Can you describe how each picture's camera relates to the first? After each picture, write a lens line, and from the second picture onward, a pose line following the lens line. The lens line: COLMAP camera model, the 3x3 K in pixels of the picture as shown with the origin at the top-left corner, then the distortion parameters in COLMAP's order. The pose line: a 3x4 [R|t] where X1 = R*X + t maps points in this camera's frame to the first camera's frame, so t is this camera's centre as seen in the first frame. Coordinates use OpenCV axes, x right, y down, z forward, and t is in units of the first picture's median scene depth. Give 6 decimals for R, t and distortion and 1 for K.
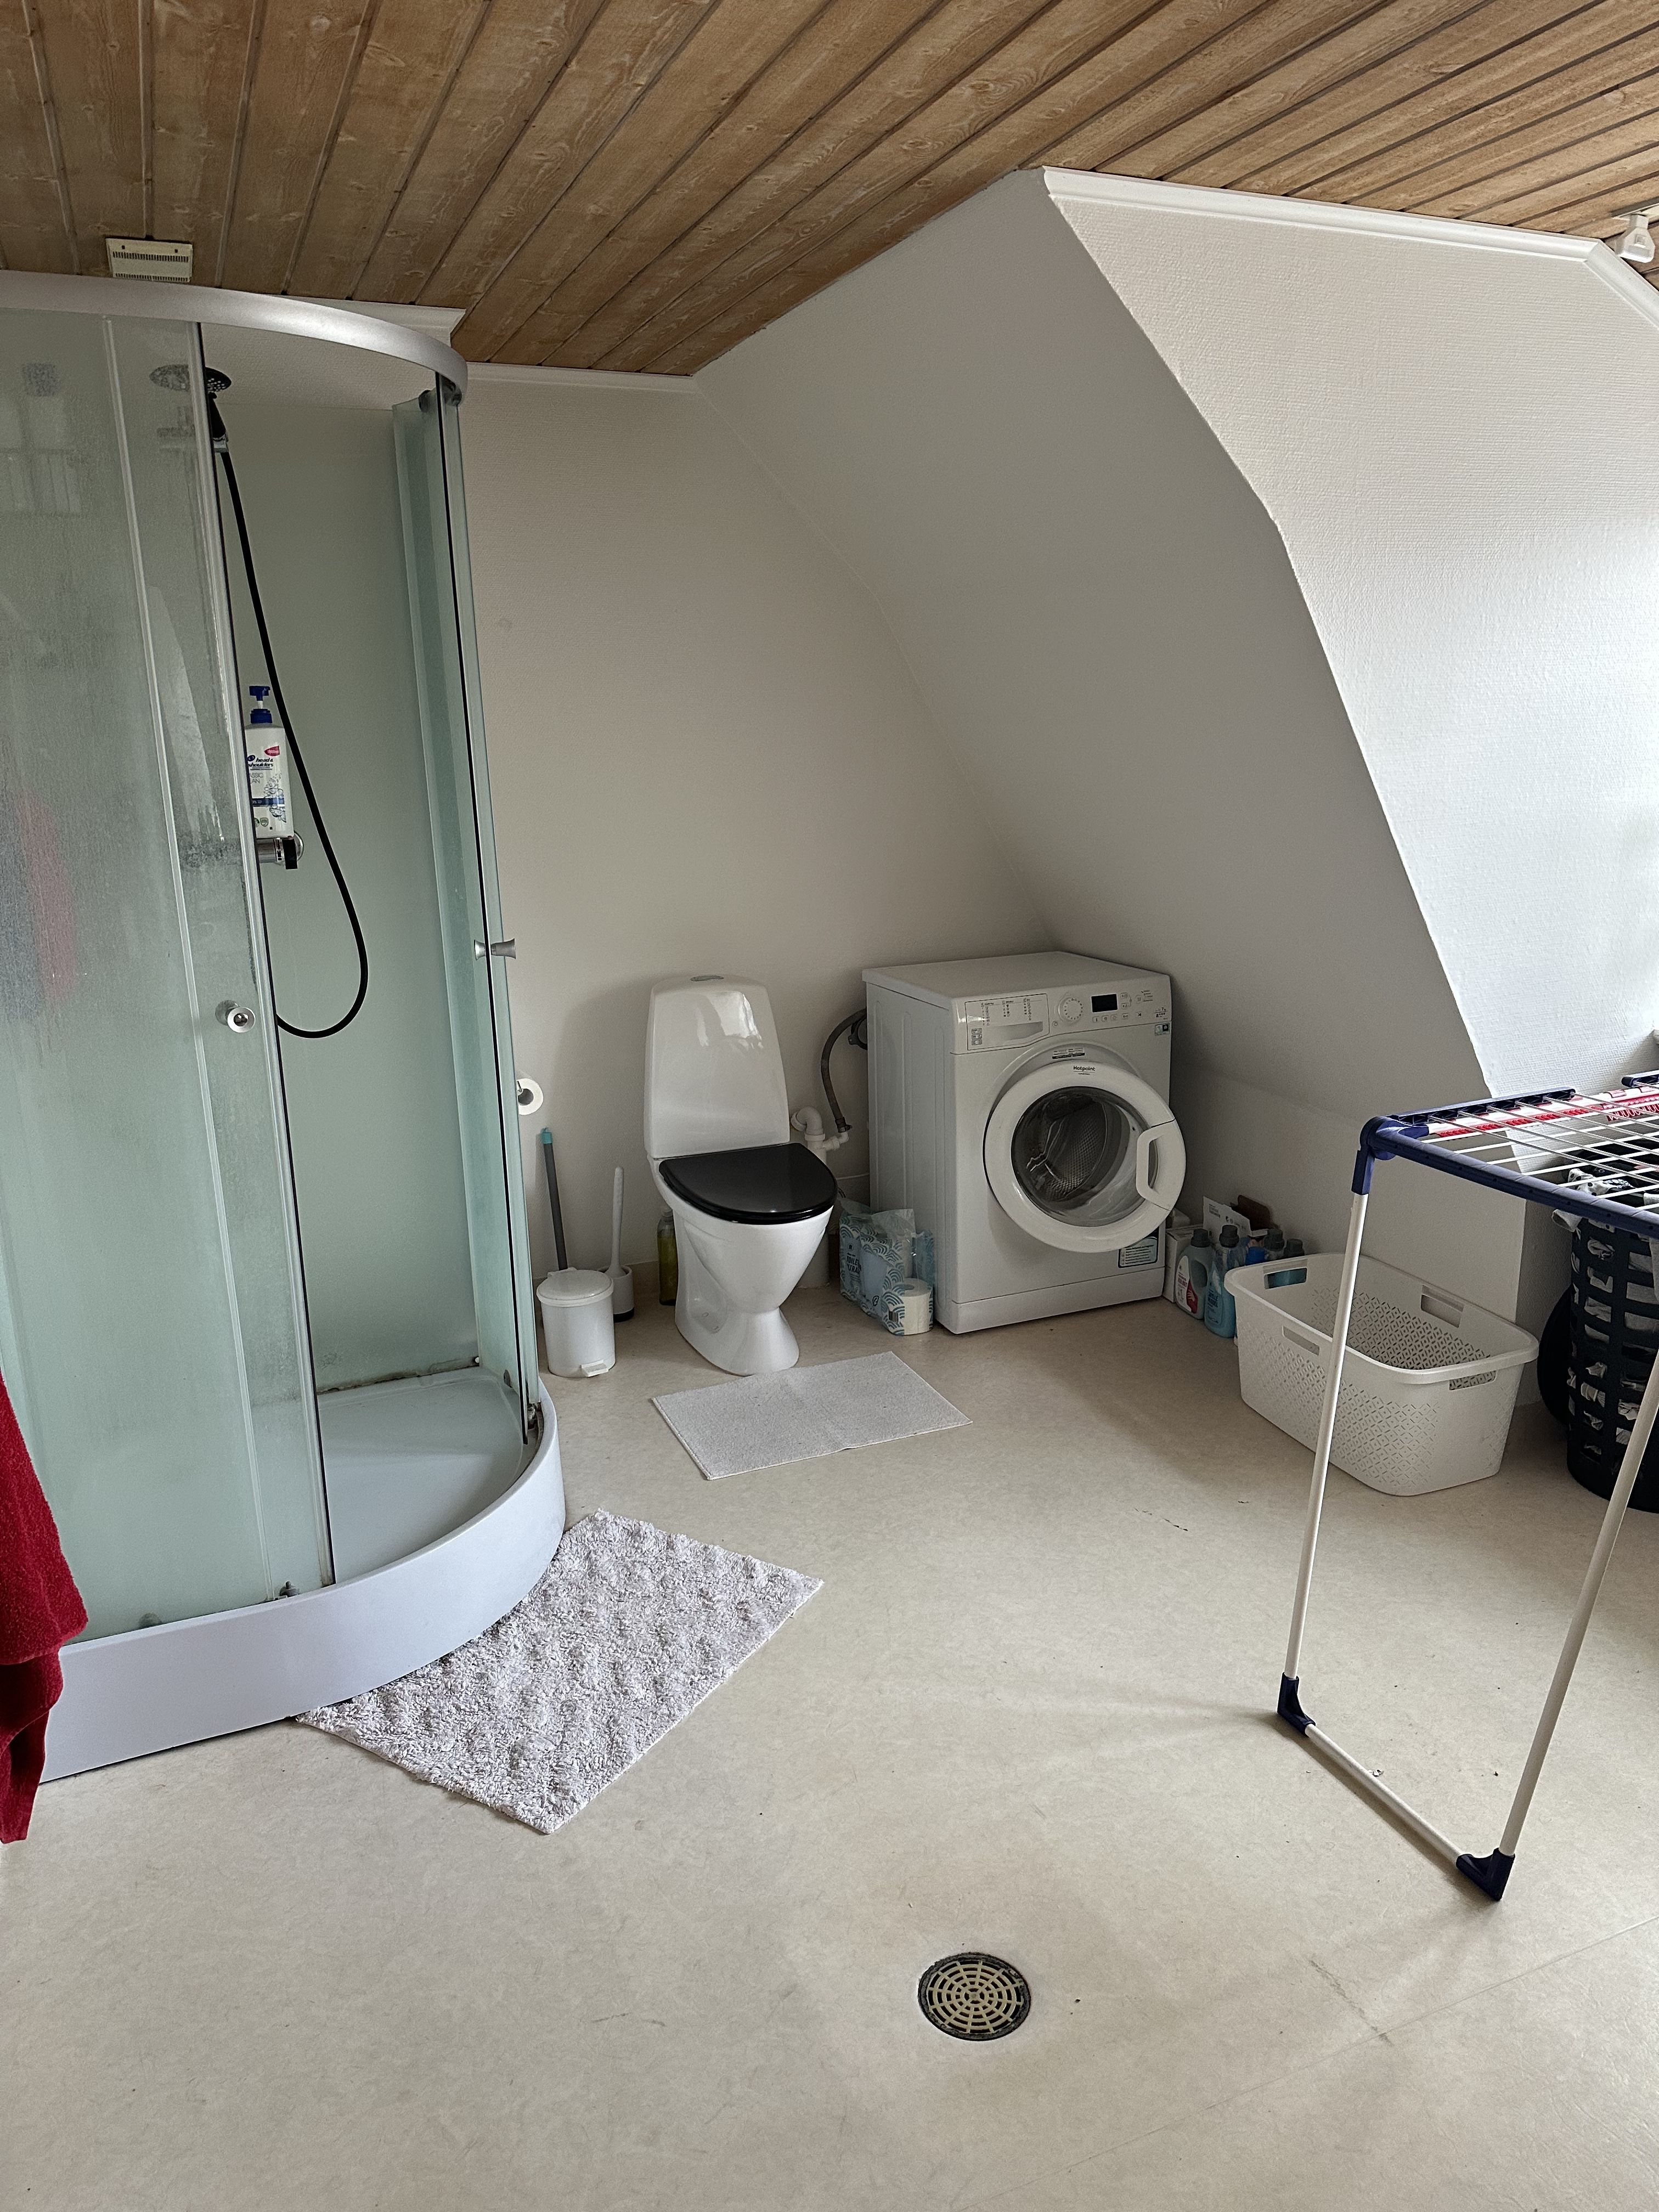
lens RADIAL K [[1556.5, 0, 829.7], [0, 1556.5, 1104.6], [0, 0, 1]] dist [-0.000482, -0.001354]
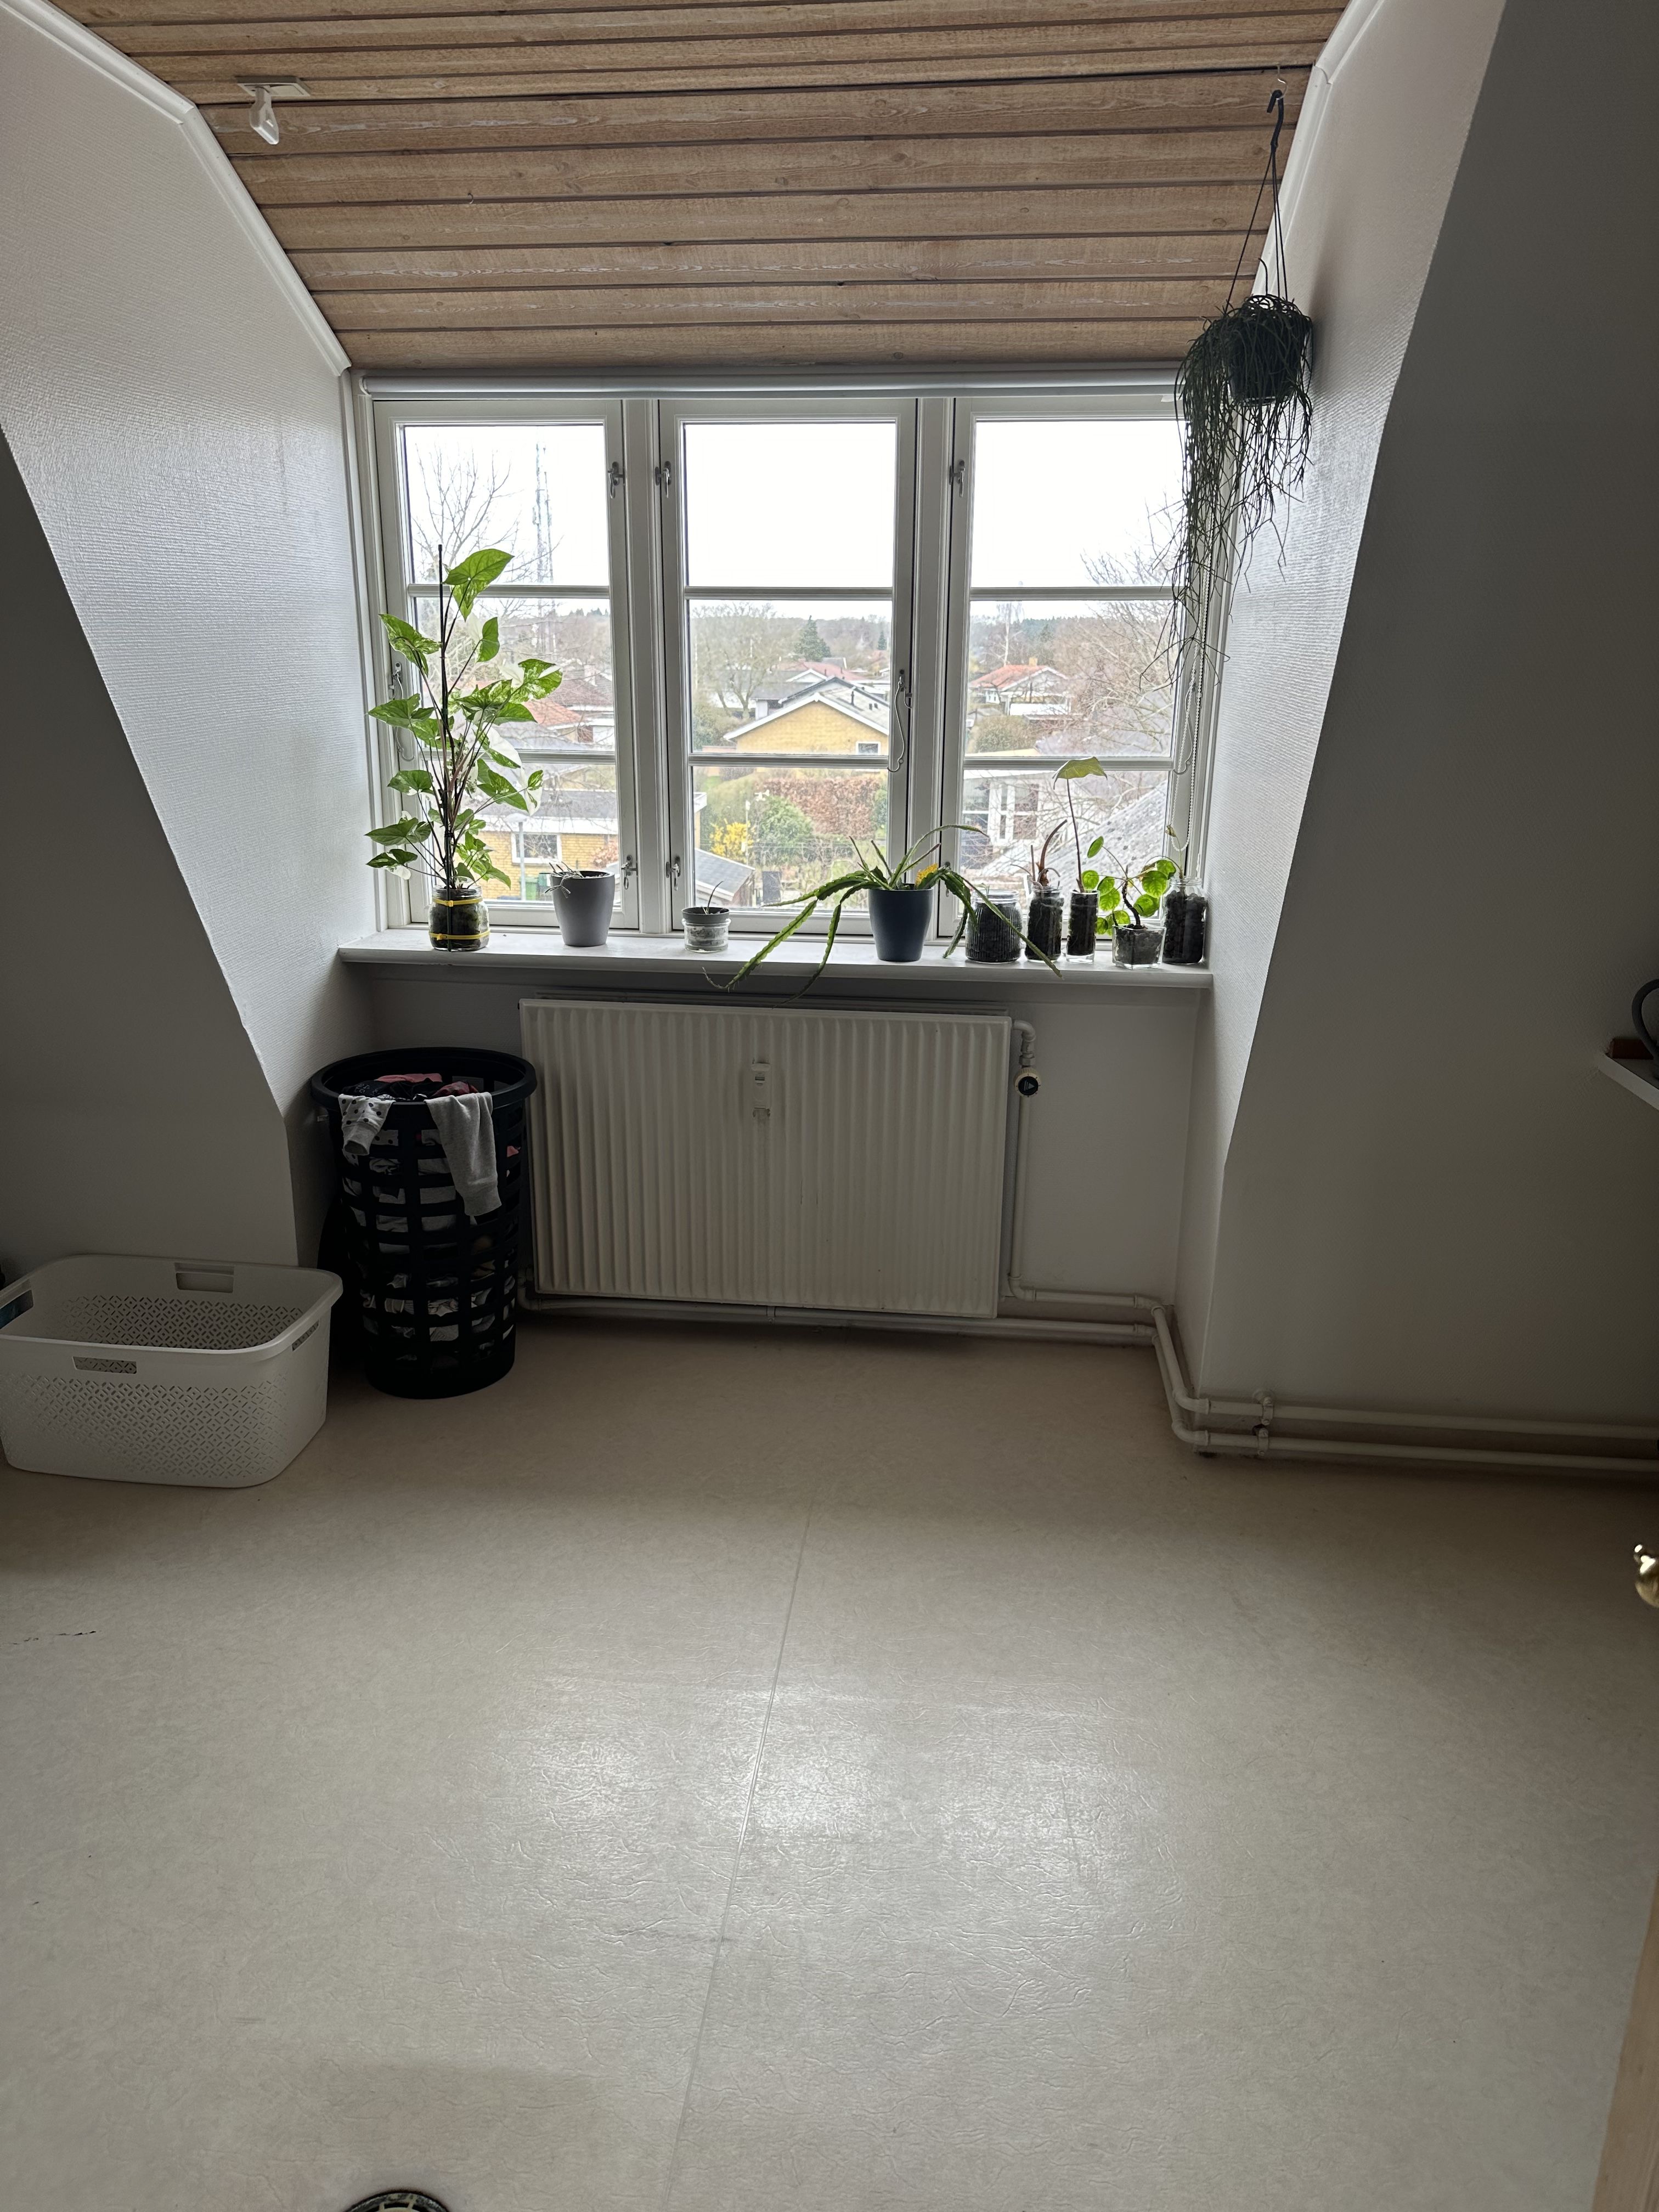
lens RADIAL K [[1556.5, 0, 822.7], [0, 1556.5, 1110.6], [0, 0, 1]] dist [-0.000482, -0.001354]
pose [[0.495214, -0.229183, 0.837997, -0.200087], [0.198424, 0.968919, 0.147730, -0.034051], [-0.845808, 0.093121, 0.525297, 0.221124]]
